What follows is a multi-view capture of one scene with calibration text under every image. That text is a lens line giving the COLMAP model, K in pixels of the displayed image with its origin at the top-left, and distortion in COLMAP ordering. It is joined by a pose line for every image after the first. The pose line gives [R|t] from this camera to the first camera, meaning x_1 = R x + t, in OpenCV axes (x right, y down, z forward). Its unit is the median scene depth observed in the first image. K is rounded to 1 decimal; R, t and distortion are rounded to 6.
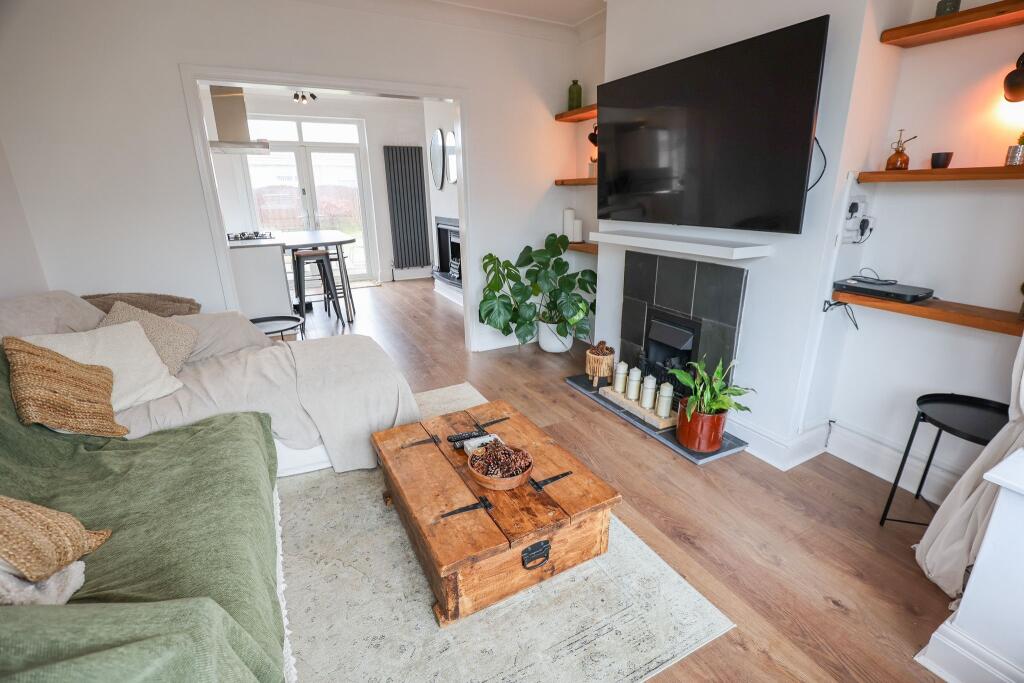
lens RADIAL K [[468.4, 0, 528.9], [0, 468.4, 343.9], [0, 0, 1]] dist [-0.028653, 0.000169]
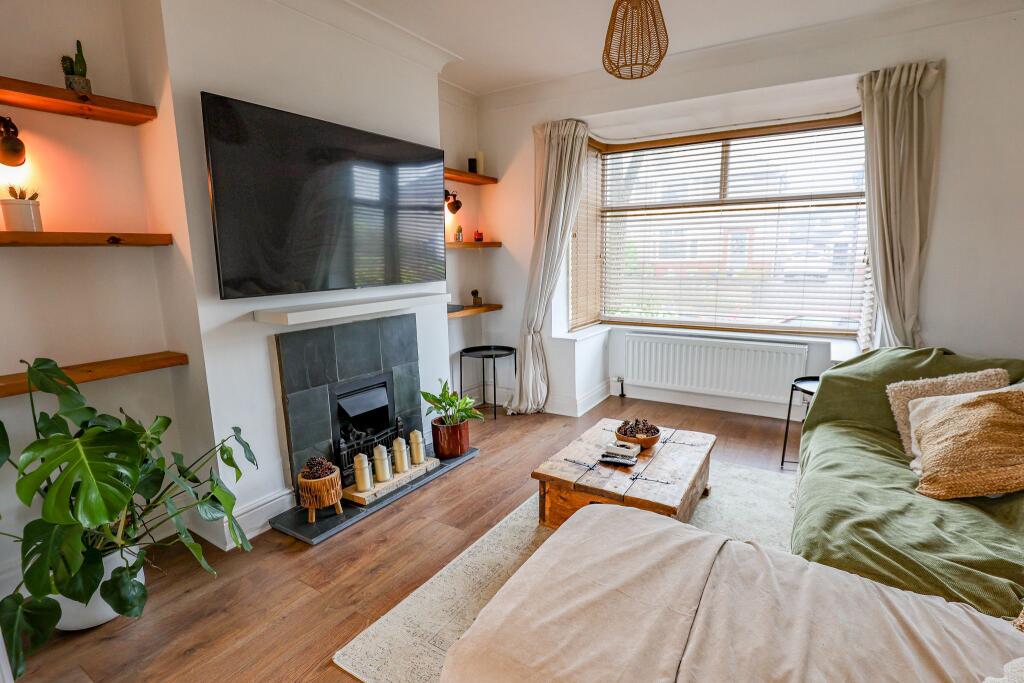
lens RADIAL K [[517.3, 0, 511.6], [0, 517.3, 354.9], [0, 0, 1]] dist [-0.000201, -0.000001]
pose [[-0.490900, -0.156912, 0.856969, -0.736820], [0.284730, 0.900736, 0.328029, -0.367296], [-0.823375, 0.405034, -0.397494, 1.145073]]
